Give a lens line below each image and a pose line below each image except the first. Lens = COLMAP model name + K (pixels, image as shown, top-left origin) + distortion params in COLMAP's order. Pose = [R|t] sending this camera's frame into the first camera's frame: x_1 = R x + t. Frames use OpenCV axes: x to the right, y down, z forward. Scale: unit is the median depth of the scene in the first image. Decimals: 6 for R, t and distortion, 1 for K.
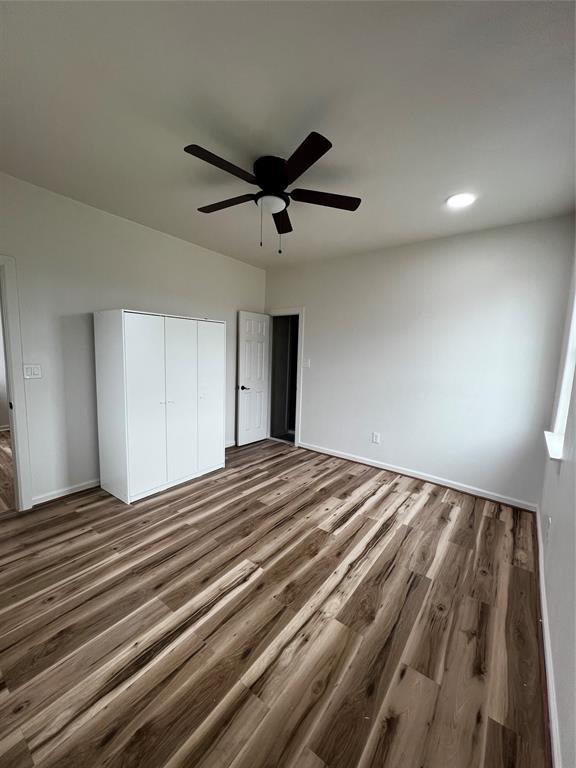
lens RADIAL K [[307.6, 0, 288.0], [0, 307.6, 384.0], [0, 0, 1]] dist [-0.000773, 0.000062]
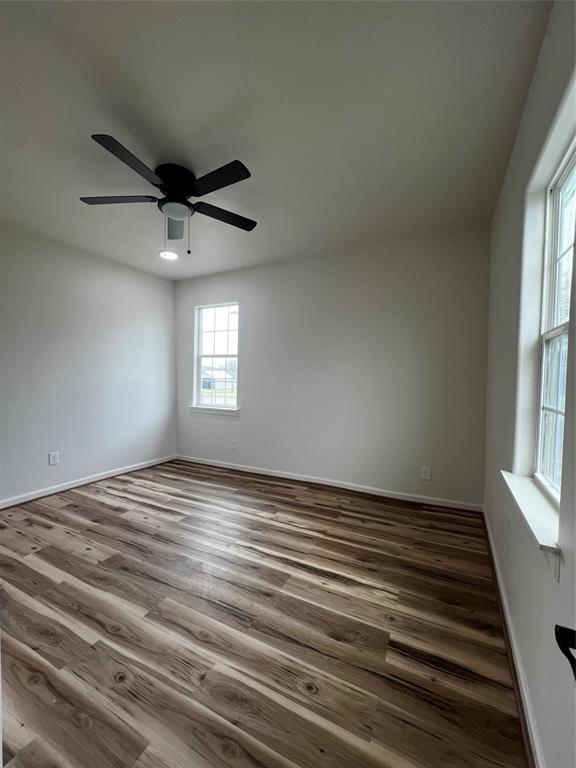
lens RADIAL K [[307.6, 0, 288.0], [0, 307.6, 384.0], [0, 0, 1]] dist [-0.000773, 0.000062]
pose [[-0.182232, -0.064107, 0.981164, -0.997125], [0.085245, 0.993085, 0.080719, -0.064993], [-0.979553, 0.098349, -0.175507, 0.764422]]
